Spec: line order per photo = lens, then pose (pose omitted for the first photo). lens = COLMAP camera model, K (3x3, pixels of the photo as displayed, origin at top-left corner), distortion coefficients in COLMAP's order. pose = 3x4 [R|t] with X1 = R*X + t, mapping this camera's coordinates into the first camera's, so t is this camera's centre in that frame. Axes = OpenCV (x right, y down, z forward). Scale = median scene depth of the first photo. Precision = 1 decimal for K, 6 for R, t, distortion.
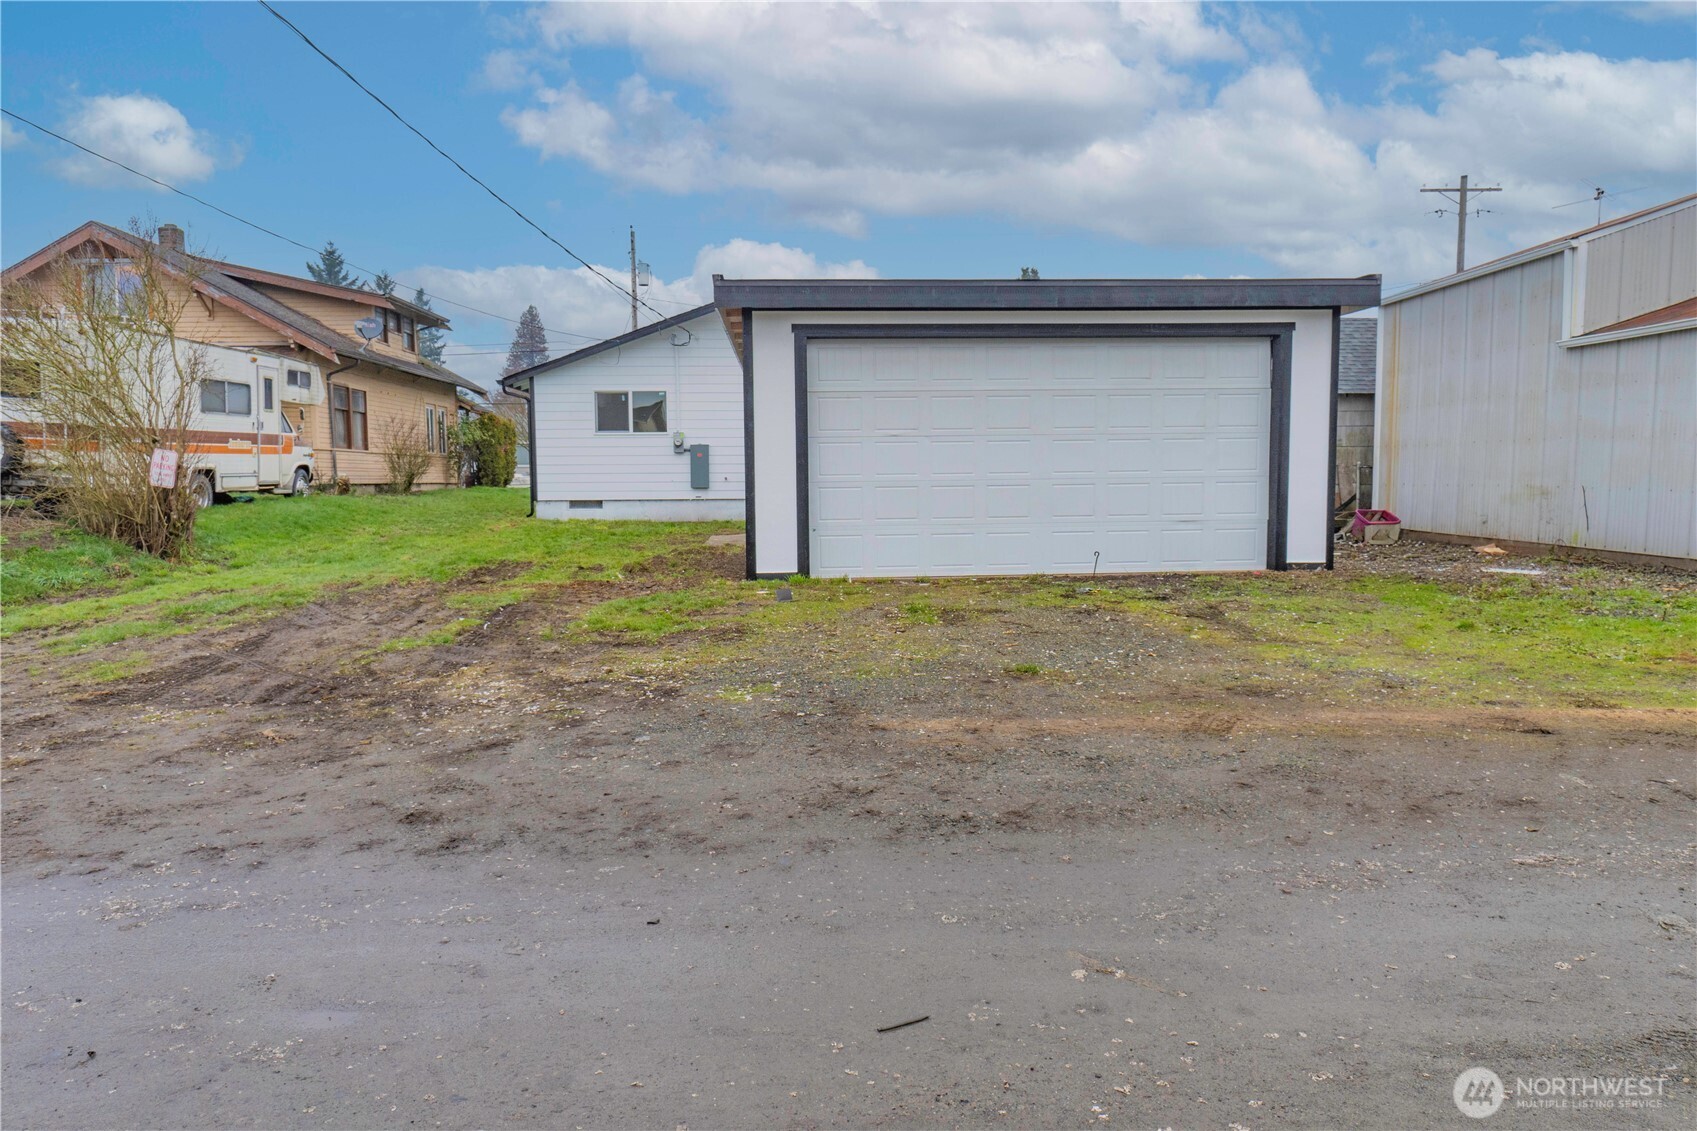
lens RADIAL K [[1079.4, 0, 848.3], [0, 1079.4, 566.6], [0, 0, 1]] dist [0.005712, 0.005038]
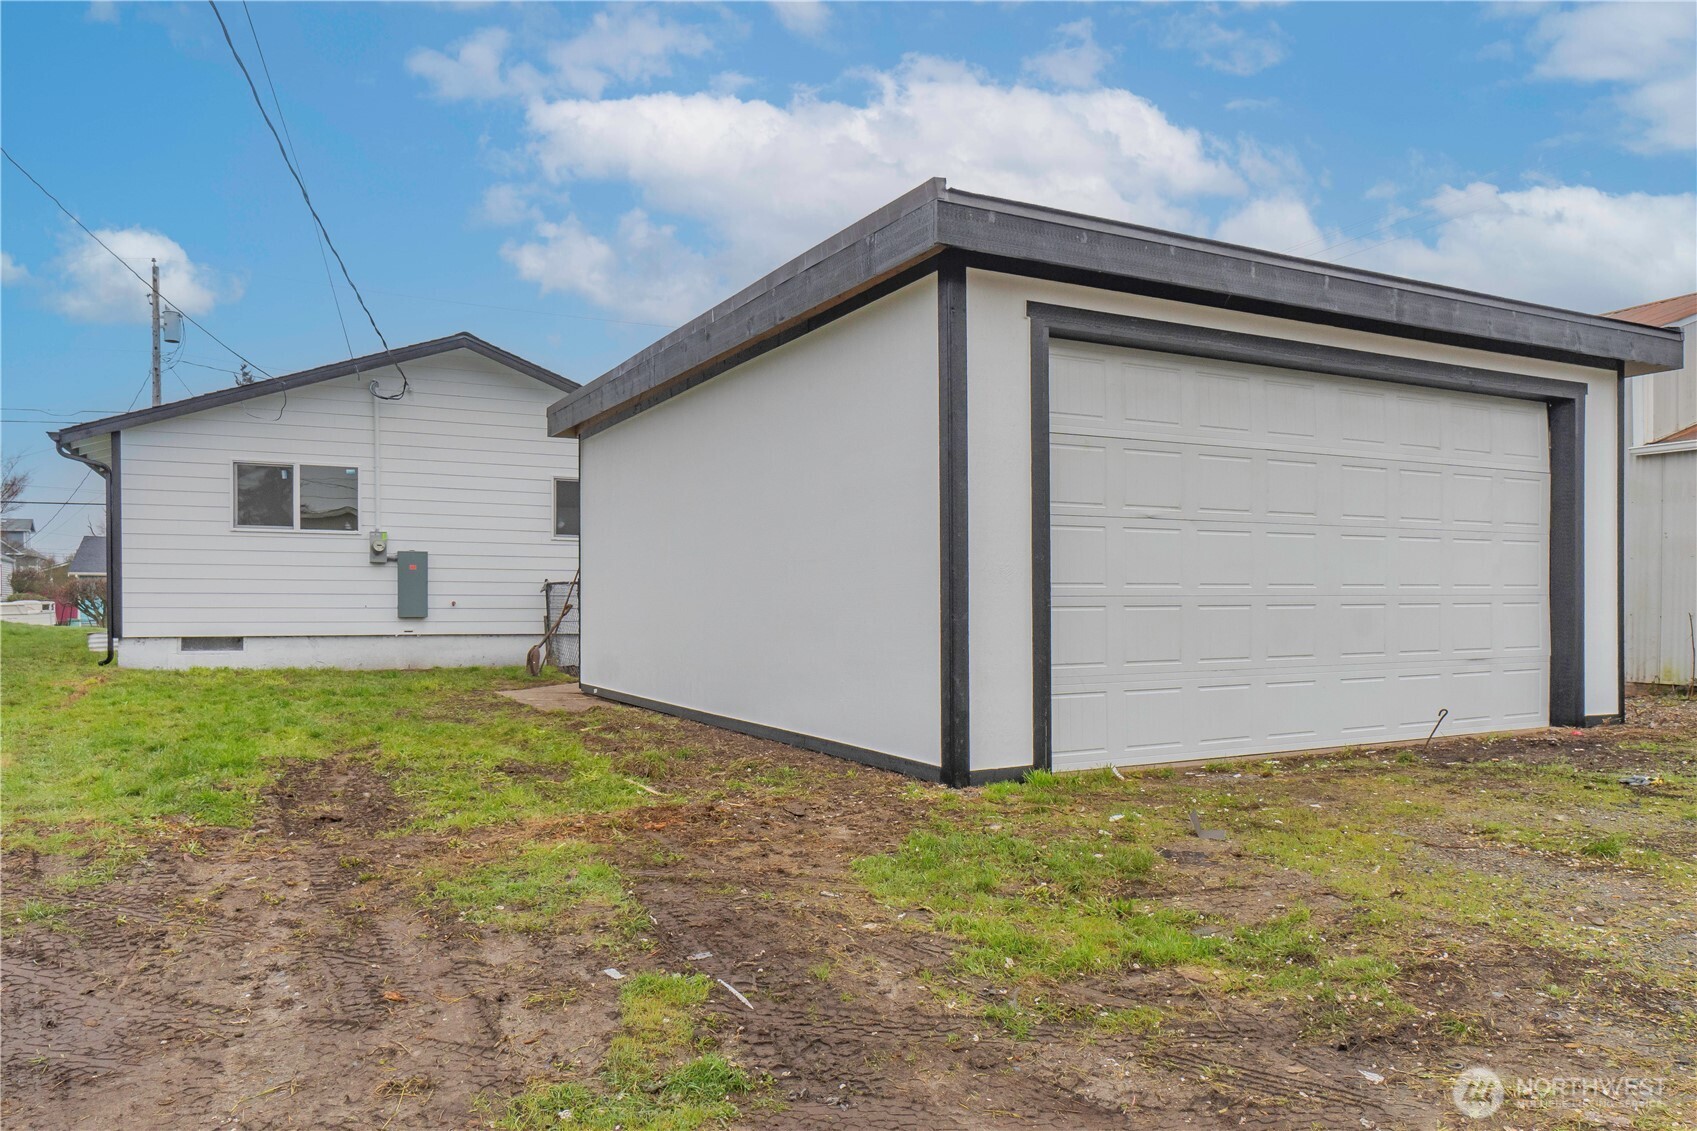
lens RADIAL K [[1163.8, 0, 846.1], [0, 1163.8, 603.6], [0, 0, 1]] dist [0.008004, 0.000352]
pose [[0.915520, 0.007765, 0.402199, -0.182211], [0.028997, 0.995939, -0.085234, -0.013631], [-0.401227, 0.089696, 0.911576, 0.255134]]
